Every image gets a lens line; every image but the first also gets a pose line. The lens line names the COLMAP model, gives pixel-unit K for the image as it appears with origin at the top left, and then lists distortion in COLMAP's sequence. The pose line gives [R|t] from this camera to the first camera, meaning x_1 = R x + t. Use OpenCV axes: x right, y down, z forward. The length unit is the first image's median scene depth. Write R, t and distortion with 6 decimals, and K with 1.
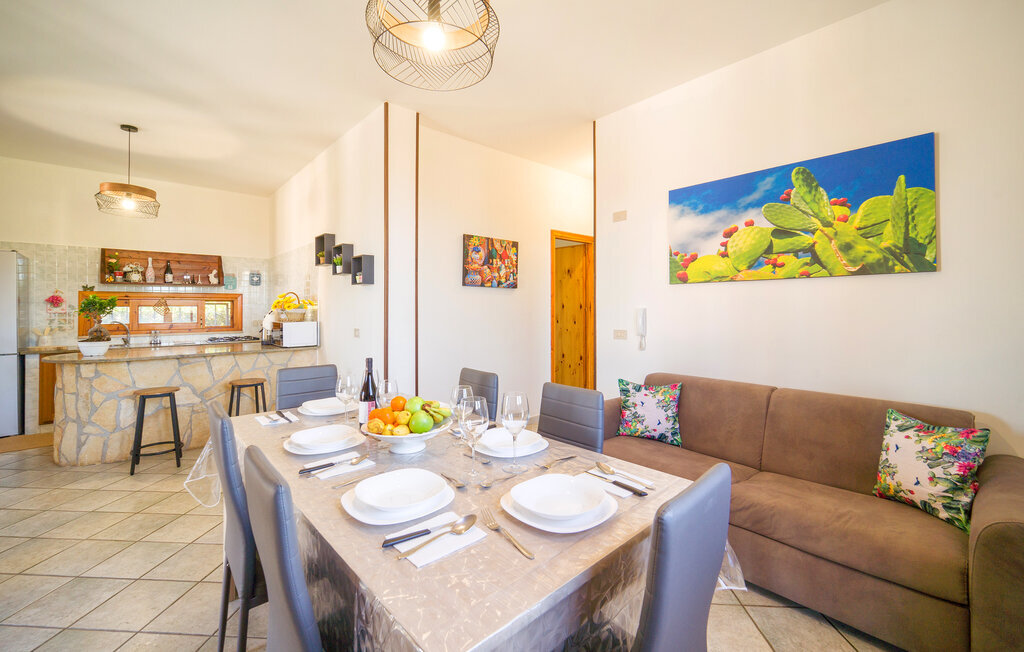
lens RADIAL K [[424.9, 0, 512.1], [0, 424.9, 310.1], [0, 0, 1]] dist [0.003619, -0.000192]
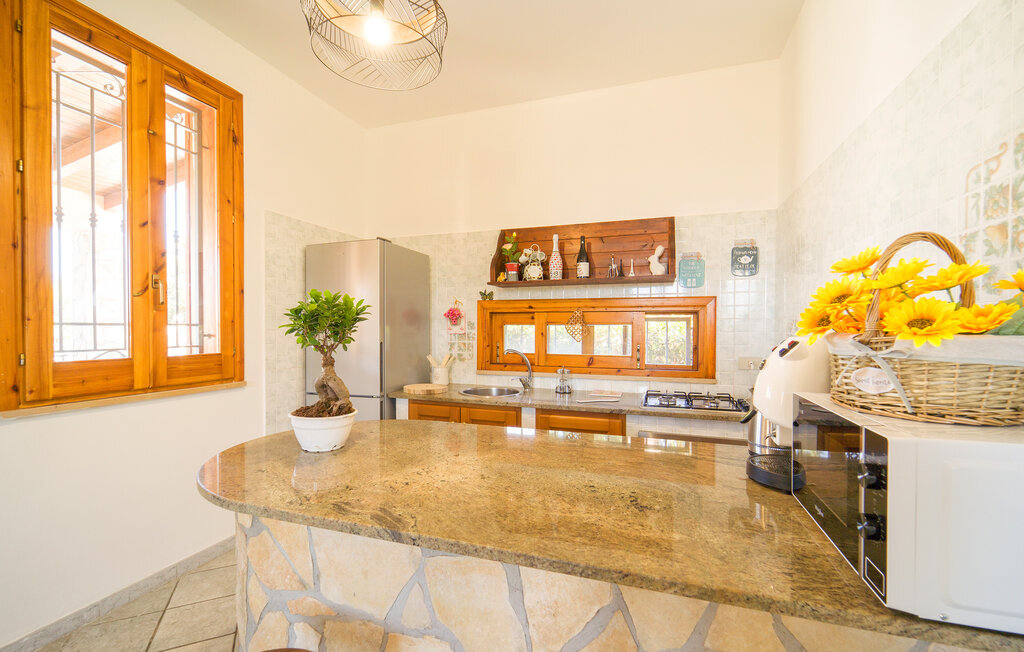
lens RADIAL K [[424.9, 0, 512.7], [0, 424.9, 332.2], [0, 0, 1]] dist [0.003619, -0.000192]
pose [[0.481598, 0.014136, -0.876278, -0.398900], [-0.009387, 0.999896, 0.010971, -0.003852], [0.876342, 0.002943, 0.481680, 0.690818]]
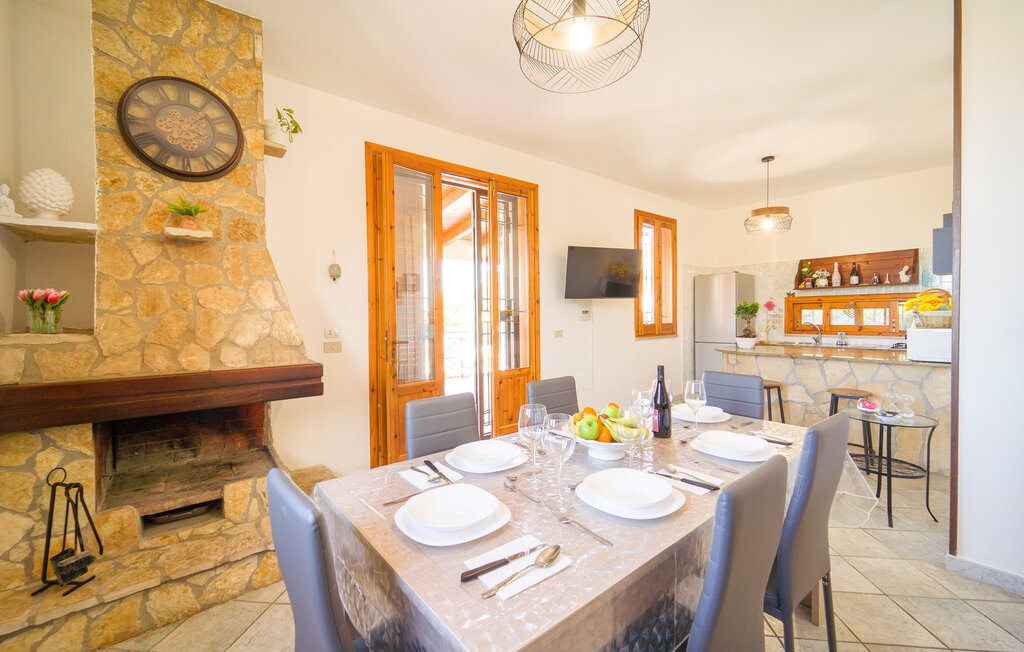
lens RADIAL K [[424.9, 0, 506.1], [0, 424.9, 322.0], [0, 0, 1]] dist [0.003619, -0.000192]
pose [[-0.066262, 0.019075, -0.997620, 0.249748], [0.007349, 0.999799, 0.018629, -0.001898], [0.997775, -0.006097, -0.066389, 0.259935]]
